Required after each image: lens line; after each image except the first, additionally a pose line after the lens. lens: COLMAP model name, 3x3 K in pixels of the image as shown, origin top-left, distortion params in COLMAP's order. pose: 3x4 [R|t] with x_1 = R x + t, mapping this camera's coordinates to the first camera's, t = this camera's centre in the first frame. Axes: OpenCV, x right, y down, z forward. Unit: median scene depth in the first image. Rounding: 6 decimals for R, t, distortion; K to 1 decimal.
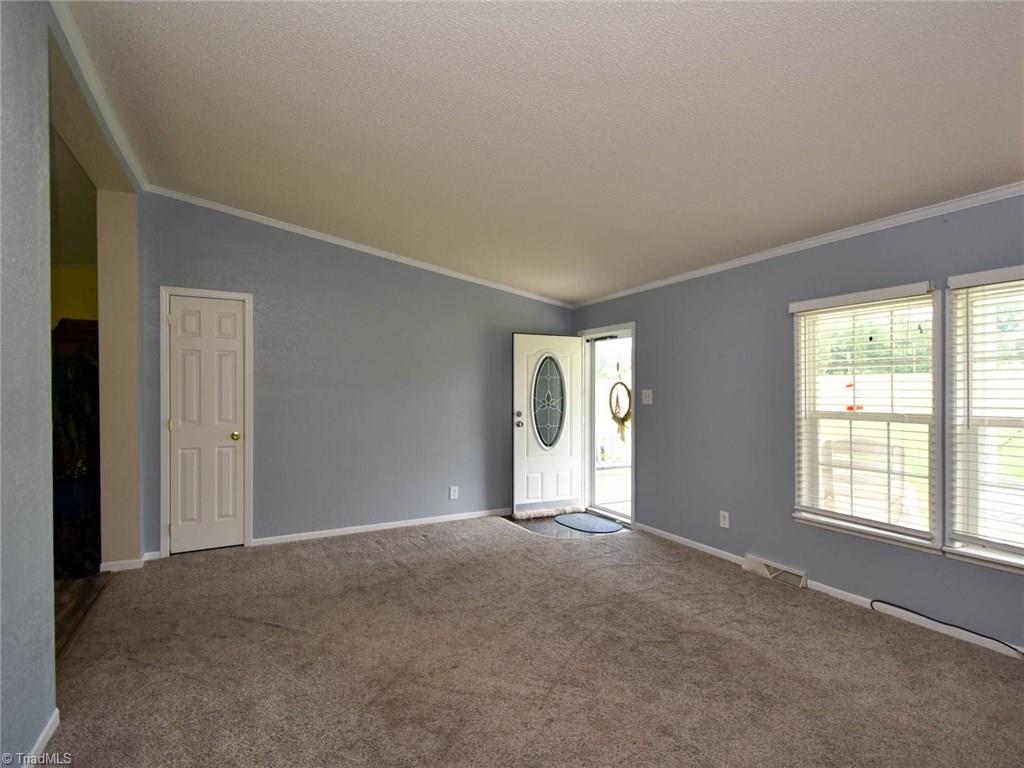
lens RADIAL K [[512.9, 0, 512.0], [0, 512.9, 384.0], [0, 0, 1]] dist [0.003370, 0.000037]
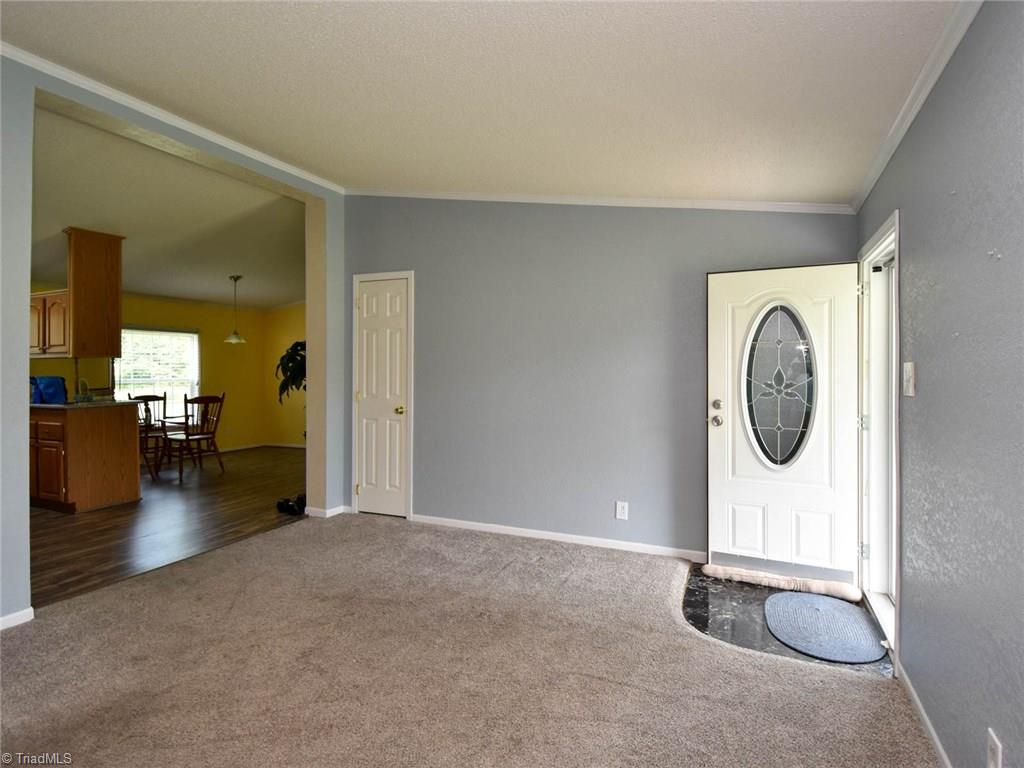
lens RADIAL K [[531.4, 0, 530.9], [0, 531.4, 362.6], [0, 0, 1]] dist [0.002369, -0.000372]
pose [[0.630302, -0.005682, -0.776330, 0.463398], [0.010605, 0.999943, 0.001291, 0.006839], [0.776278, -0.009047, 0.630326, 0.541485]]
